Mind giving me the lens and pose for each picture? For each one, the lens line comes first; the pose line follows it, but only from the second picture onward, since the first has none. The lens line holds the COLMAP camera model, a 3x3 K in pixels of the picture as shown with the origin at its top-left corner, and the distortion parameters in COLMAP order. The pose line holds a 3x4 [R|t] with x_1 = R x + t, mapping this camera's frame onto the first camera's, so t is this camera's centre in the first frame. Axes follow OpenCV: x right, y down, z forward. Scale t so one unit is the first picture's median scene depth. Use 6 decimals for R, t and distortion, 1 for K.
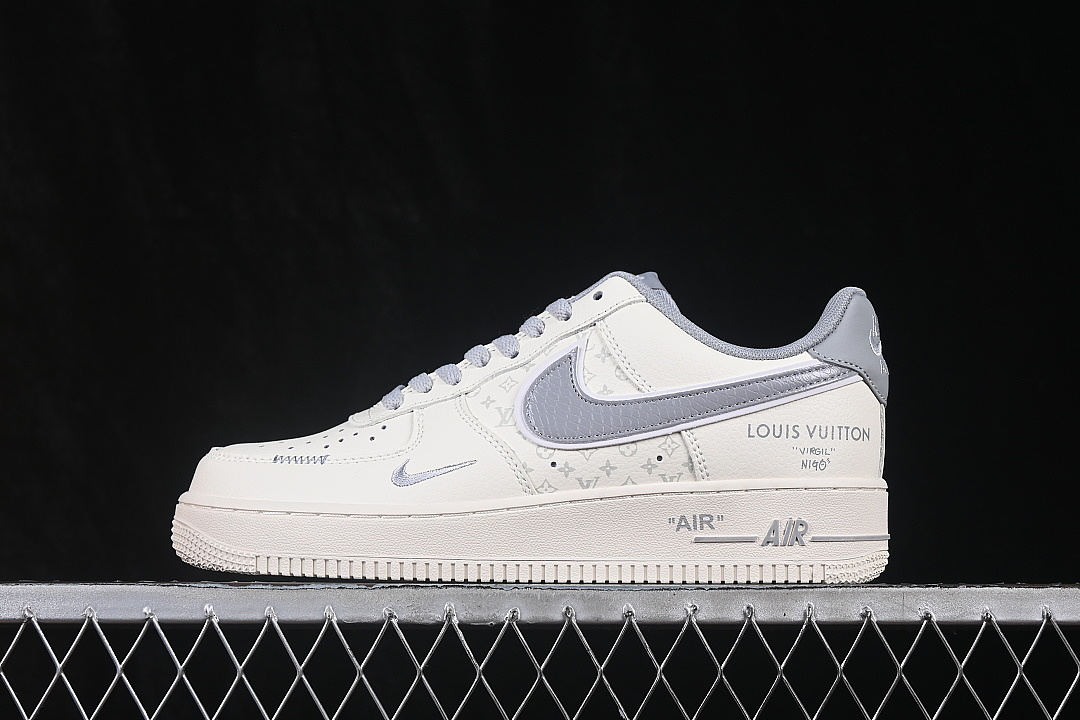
lens RADIAL K [[2378.5, 0, 543.8], [0, 2378.5, 359.2], [0, 0, 1]] dist [0.052950, 0.000000]
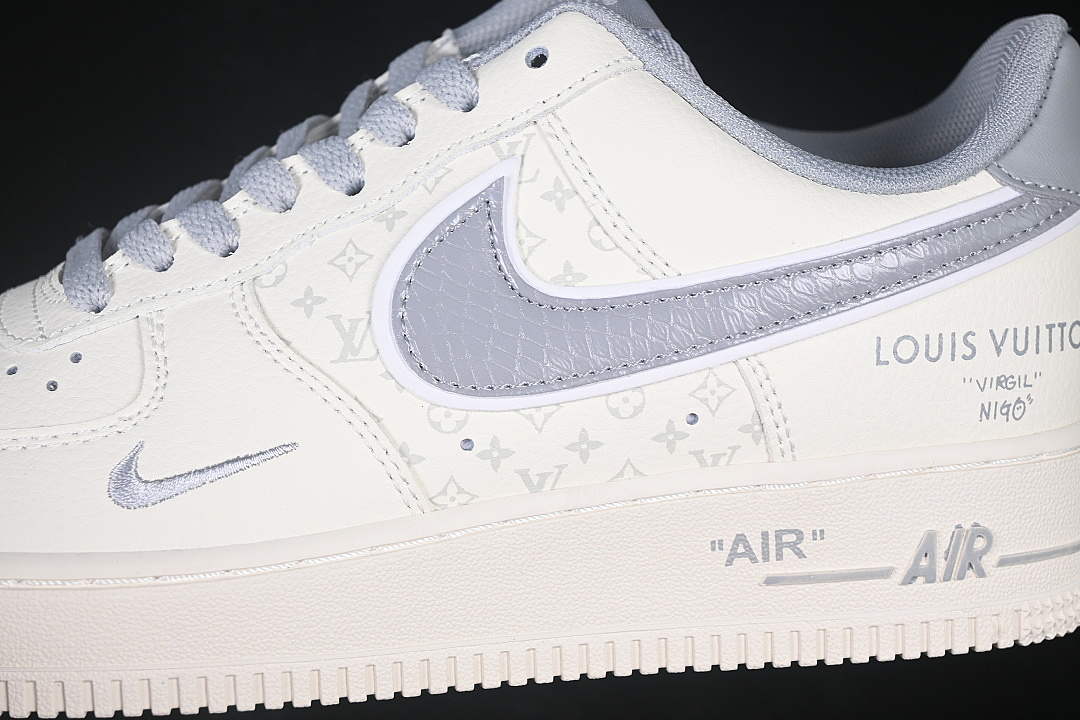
lens RADIAL K [[2378.5, 0, 543.0], [0, 2378.5, 358.3], [0, 0, 1]] dist [0.052950, 0.000000]
pose [[0.982421, -0.054551, 0.178531, -0.062502], [0.013975, 0.975160, 0.221062, -0.073176], [-0.186155, -0.214681, 0.958780, 0.559548]]
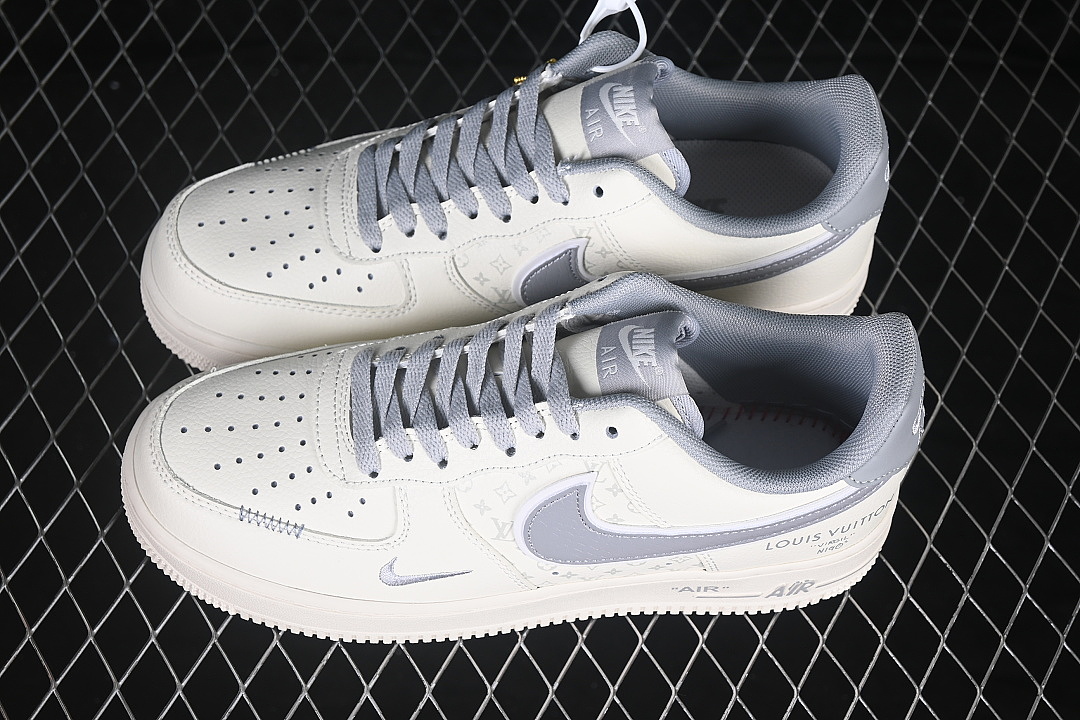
lens RADIAL K [[2391.3, 0, 538.9], [0, 2391.3, 359.9], [0, 0, 1]] dist [0.053494, 0.000000]
pose [[0.993518, -0.065104, 0.093190, -0.083974], [-0.051695, 0.471358, 0.880426, -0.816613], [-0.101245, -0.879536, 0.464937, 0.638011]]
